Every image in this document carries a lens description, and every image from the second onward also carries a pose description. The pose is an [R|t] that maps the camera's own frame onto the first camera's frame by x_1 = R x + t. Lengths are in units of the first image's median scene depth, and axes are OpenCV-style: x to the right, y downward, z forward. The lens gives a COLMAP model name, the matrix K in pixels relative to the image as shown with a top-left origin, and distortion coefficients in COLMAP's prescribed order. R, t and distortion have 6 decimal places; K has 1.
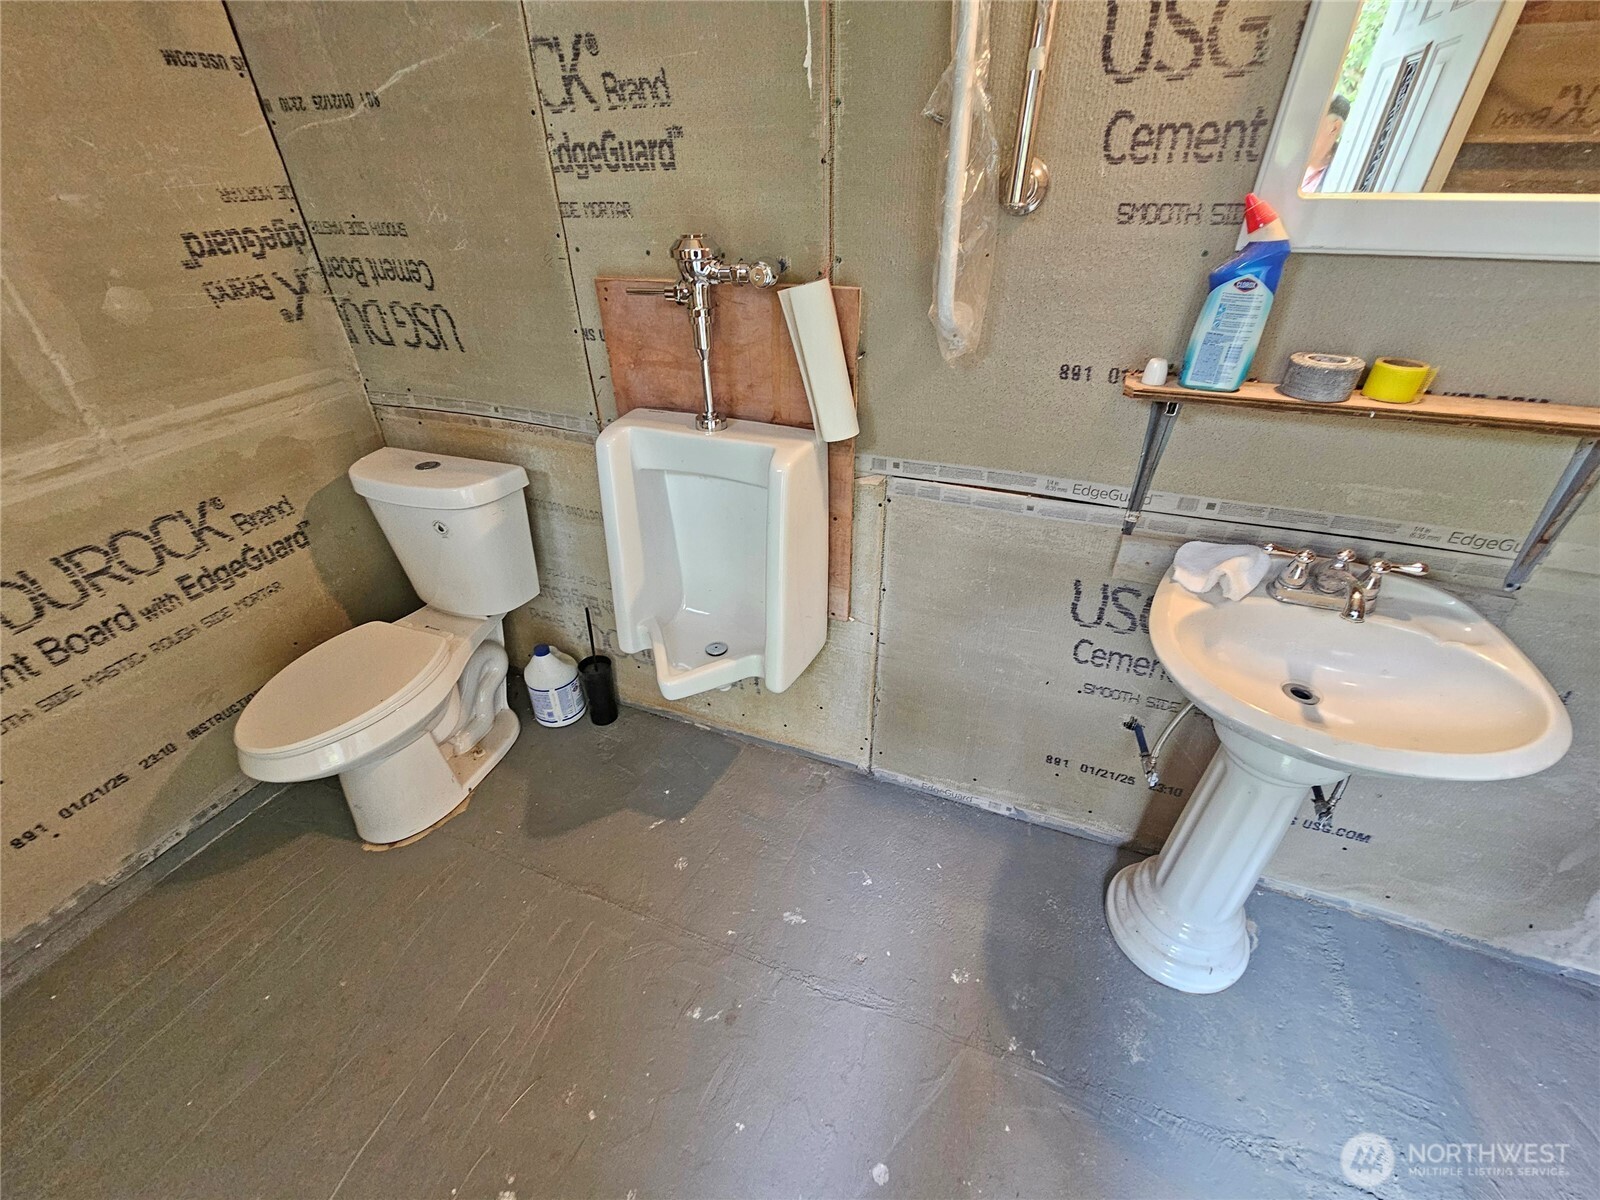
lens RADIAL K [[653.1, 0, 800.0], [0, 653.1, 600.0], [0, 0, 1]] dist [-0.000765, -0.000704]
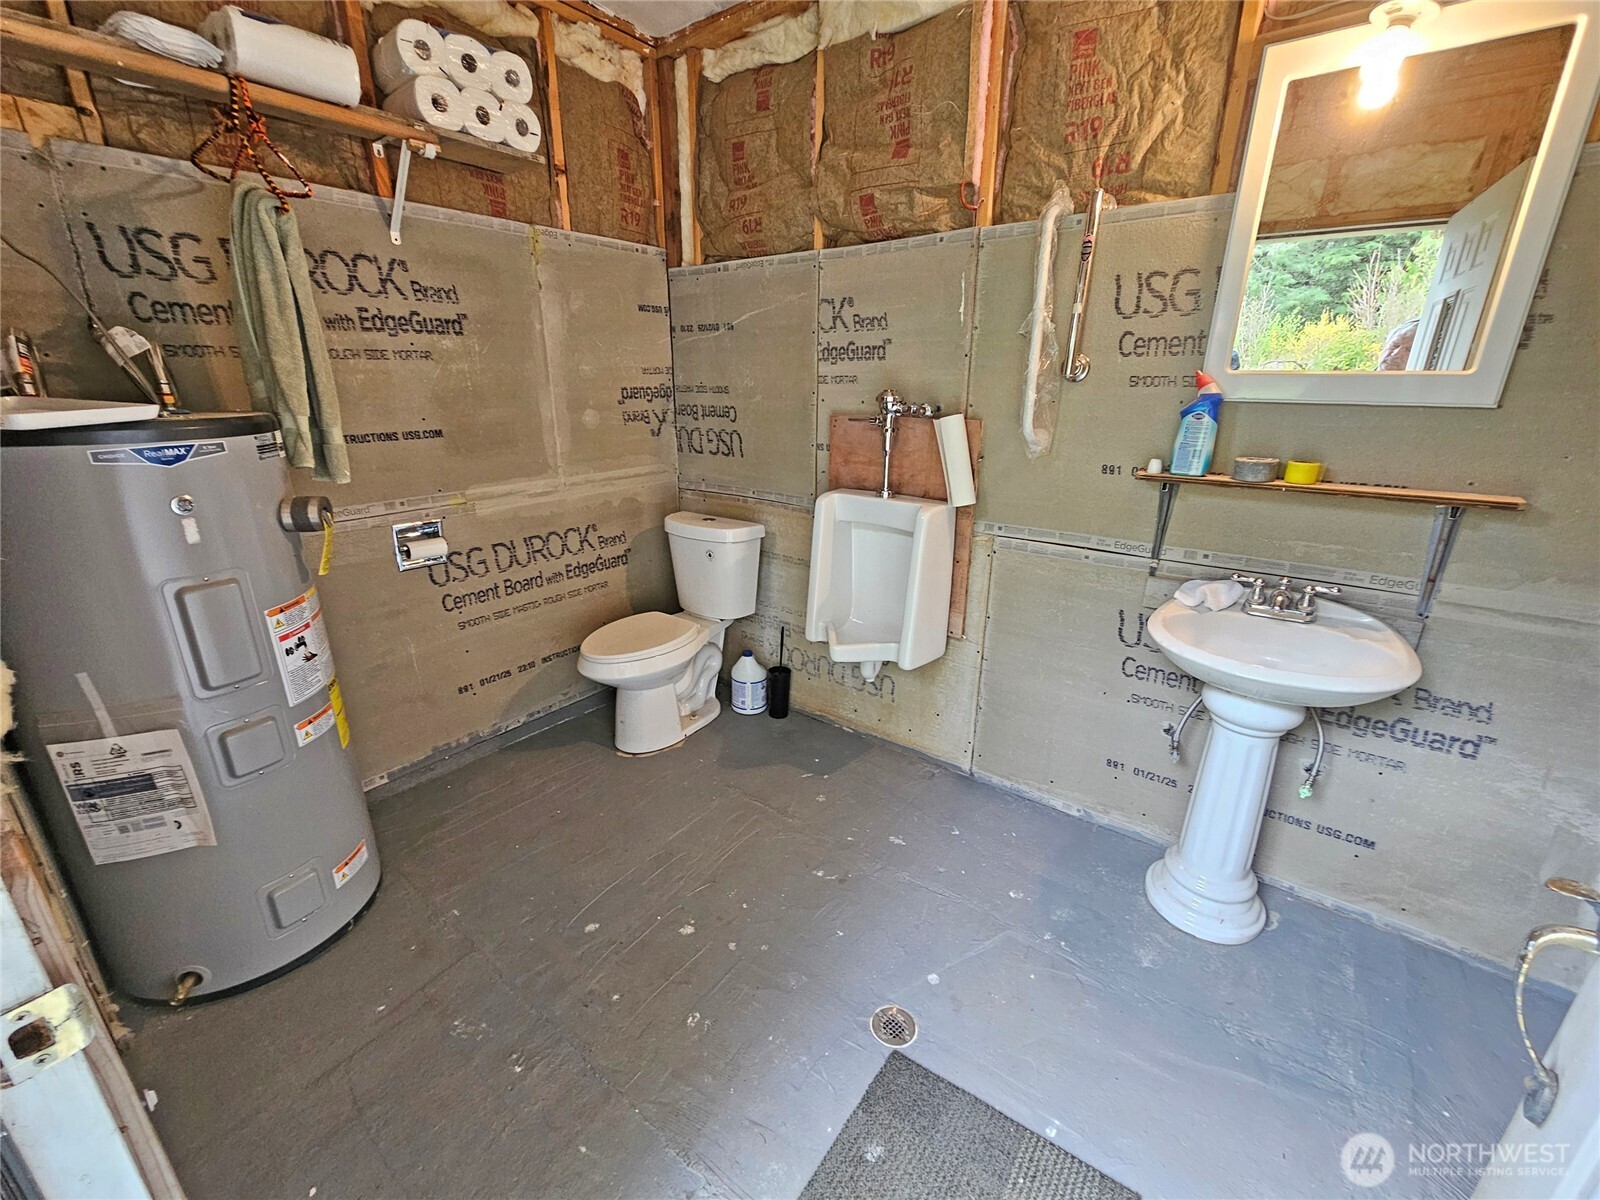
lens RADIAL K [[653.1, 0, 800.0], [0, 653.1, 600.0], [0, 0, 1]] dist [-0.000765, -0.000704]
pose [[0.962125, 0.104694, -0.251705, 0.095368], [-0.165673, 0.957800, -0.234887, 0.391354], [0.216492, 0.267691, 0.938868, -0.506470]]
